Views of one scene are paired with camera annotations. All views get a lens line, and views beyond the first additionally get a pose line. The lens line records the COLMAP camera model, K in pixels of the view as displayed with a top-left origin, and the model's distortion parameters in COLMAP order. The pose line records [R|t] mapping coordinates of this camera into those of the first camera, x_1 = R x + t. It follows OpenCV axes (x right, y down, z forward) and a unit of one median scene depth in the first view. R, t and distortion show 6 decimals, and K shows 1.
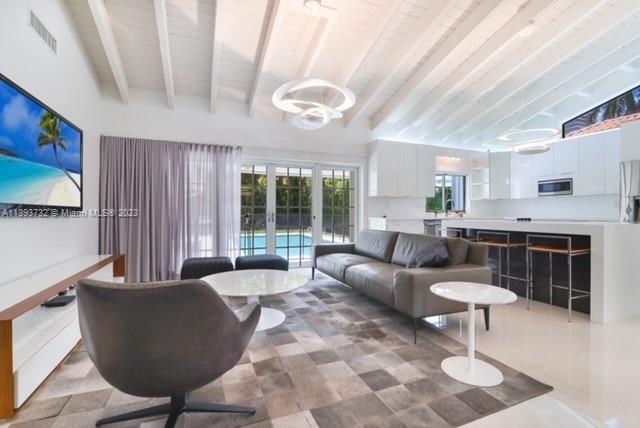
lens RADIAL K [[292.8, 0, 320.1], [0, 292.8, 215.4], [0, 0, 1]] dist [-0.004770, -0.000367]
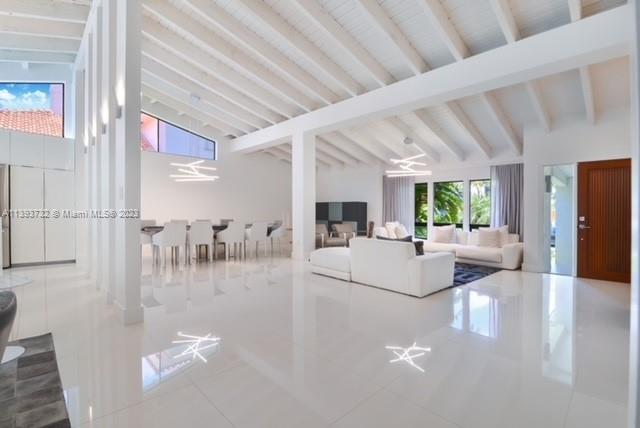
lens RADIAL K [[292.8, 0, 319.3], [0, 292.8, 212.9], [0, 0, 1]] dist [-0.004770, -0.000367]
pose [[-0.363608, -0.012090, 0.931473, -1.069647], [-0.010379, 0.999906, 0.008927, -0.014259], [-0.931494, -0.006422, -0.363700, 0.338411]]
